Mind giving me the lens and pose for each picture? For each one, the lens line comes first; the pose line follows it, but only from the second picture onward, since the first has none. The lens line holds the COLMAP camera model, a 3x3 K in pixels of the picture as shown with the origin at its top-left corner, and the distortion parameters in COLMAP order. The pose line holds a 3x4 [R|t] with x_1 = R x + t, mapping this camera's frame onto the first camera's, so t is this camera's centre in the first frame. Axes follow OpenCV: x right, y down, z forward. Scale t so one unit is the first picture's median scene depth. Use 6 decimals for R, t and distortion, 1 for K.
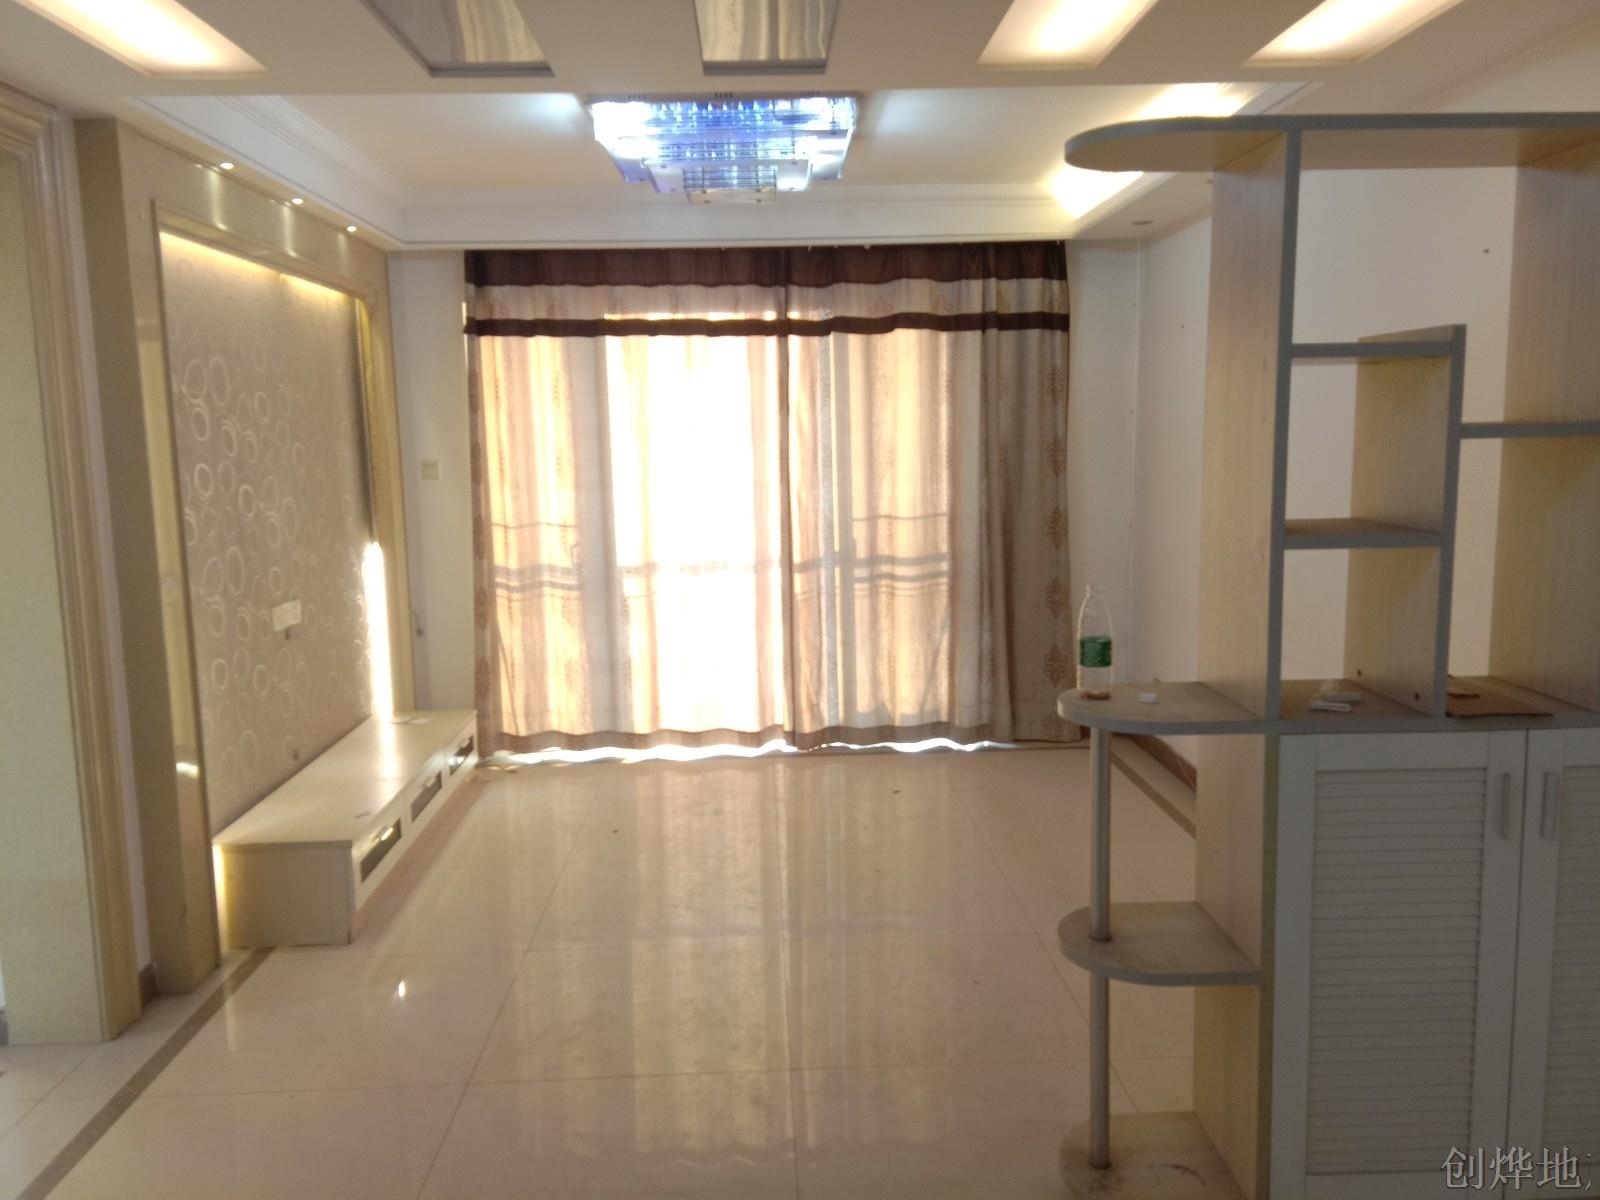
lens RADIAL K [[1260.4, 0, 800.0], [0, 1260.4, 600.0], [0, 0, 1]] dist [0.137213, -0.178781]
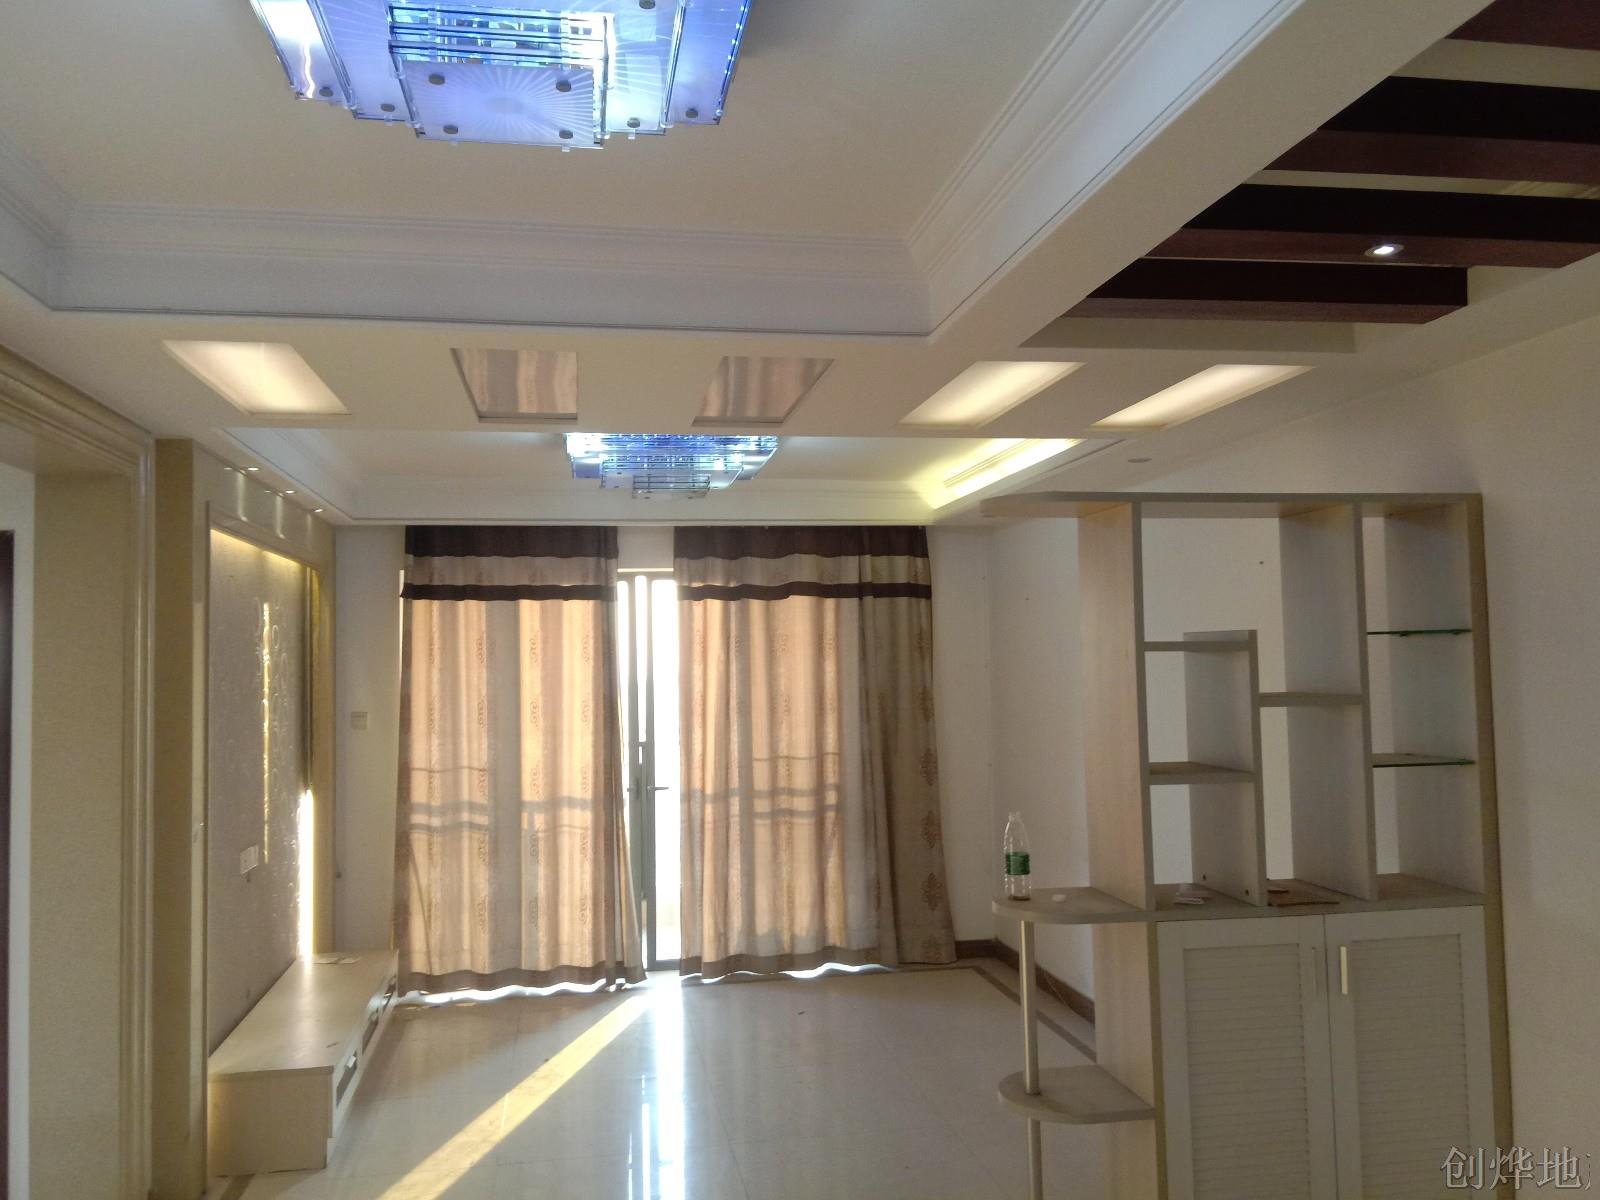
lens RADIAL K [[1260.4, 0, 800.0], [0, 1260.4, 600.0], [0, 0, 1]] dist [0.137213, -0.178781]
pose [[0.990755, 0.009040, 0.135360, -0.071111], [0.016469, 0.982382, -0.186155, 0.005775], [-0.134658, 0.186663, 0.973152, -0.127417]]
